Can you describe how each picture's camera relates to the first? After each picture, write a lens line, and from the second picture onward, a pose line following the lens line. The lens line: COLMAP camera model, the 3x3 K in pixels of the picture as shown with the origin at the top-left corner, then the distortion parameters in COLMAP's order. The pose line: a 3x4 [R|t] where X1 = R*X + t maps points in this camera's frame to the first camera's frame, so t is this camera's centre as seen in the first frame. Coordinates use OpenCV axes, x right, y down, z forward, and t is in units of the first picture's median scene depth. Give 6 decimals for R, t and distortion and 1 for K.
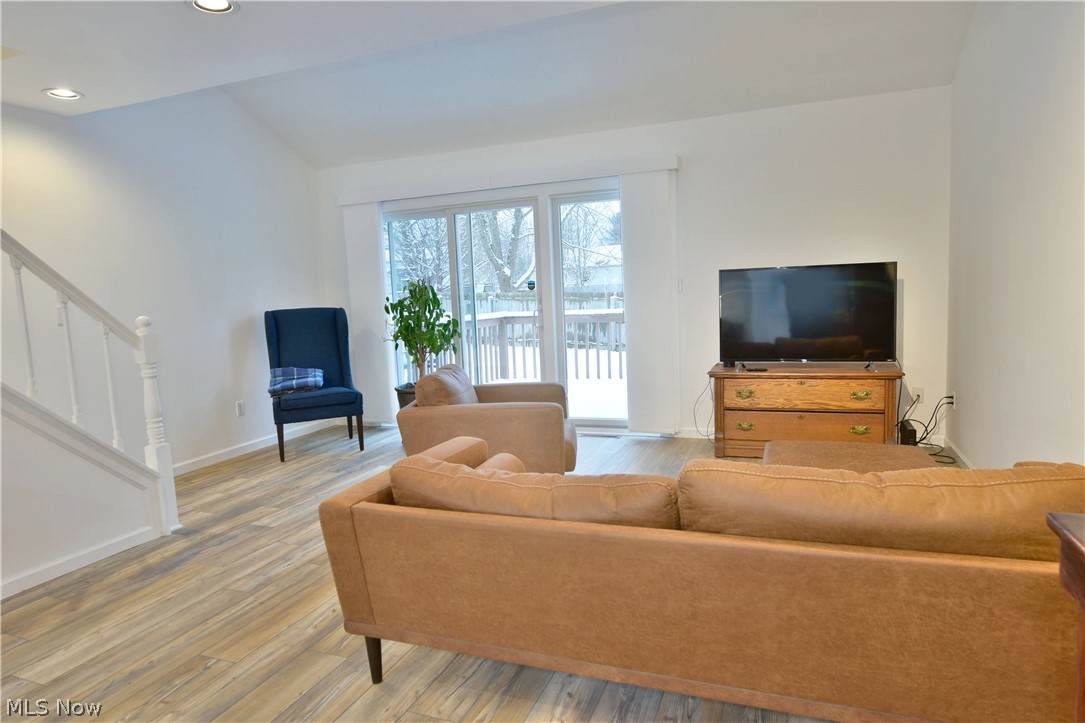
lens RADIAL K [[693.2, 0, 555.3], [0, 693.2, 354.0], [0, 0, 1]] dist [-0.010302, -0.004760]
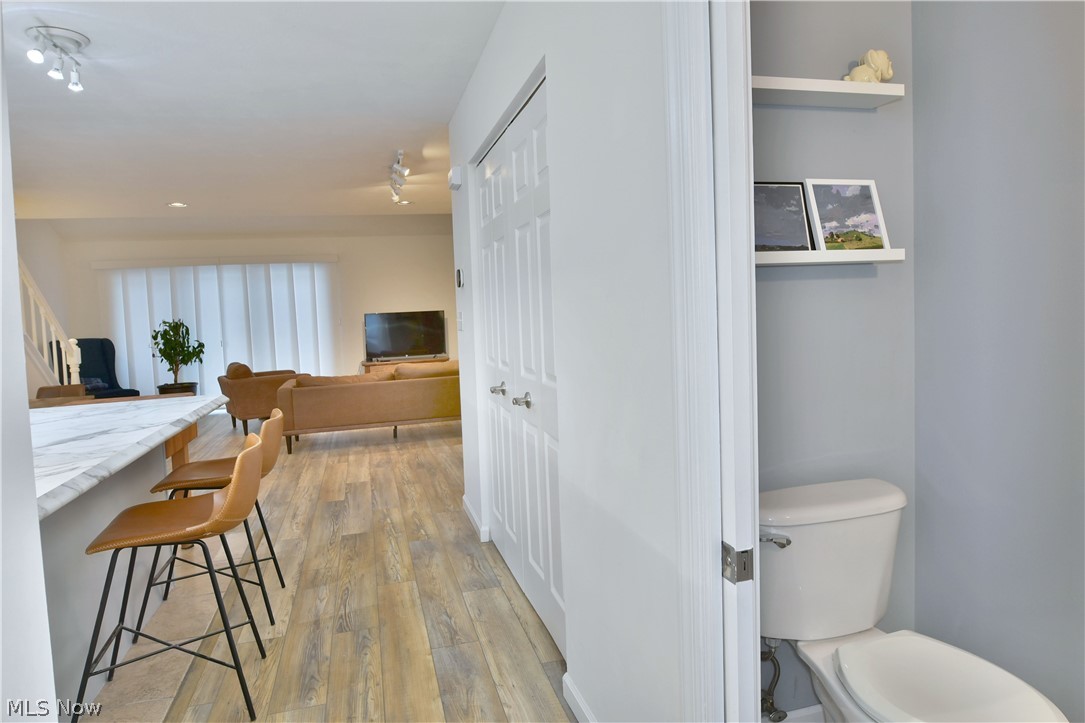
lens RADIAL K [[673.7, 0, 574.3], [0, 673.7, 337.3], [0, 0, 1]] dist [-0.000873, -0.002827]
pose [[0.802011, -0.020005, 0.596975, -0.465831], [0.068563, 0.995916, -0.058737, 0.110380], [-0.593362, 0.088038, 0.800107, -0.978276]]
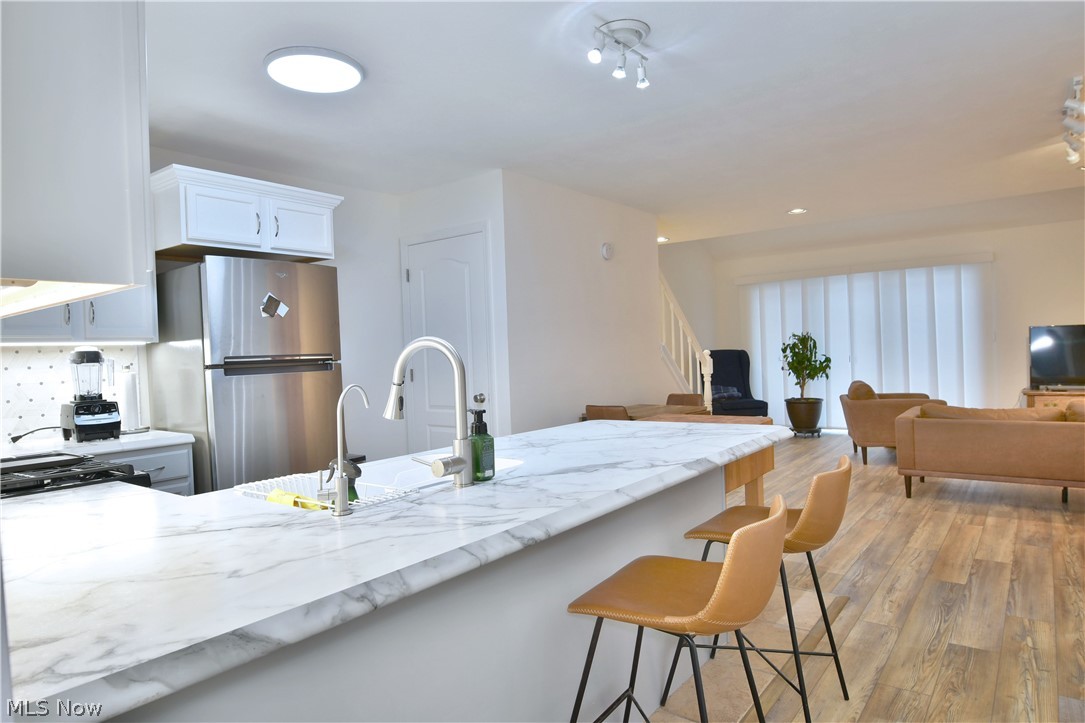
lens RADIAL K [[683.8, 0, 539.5], [0, 683.8, 352.1], [0, 0, 1]] dist [-0.004725, -0.013740]
pose [[0.954181, 0.010977, -0.299029, -0.364921], [-0.034648, 0.996658, -0.073971, 0.089759], [0.297218, 0.080942, 0.951373, -0.796983]]
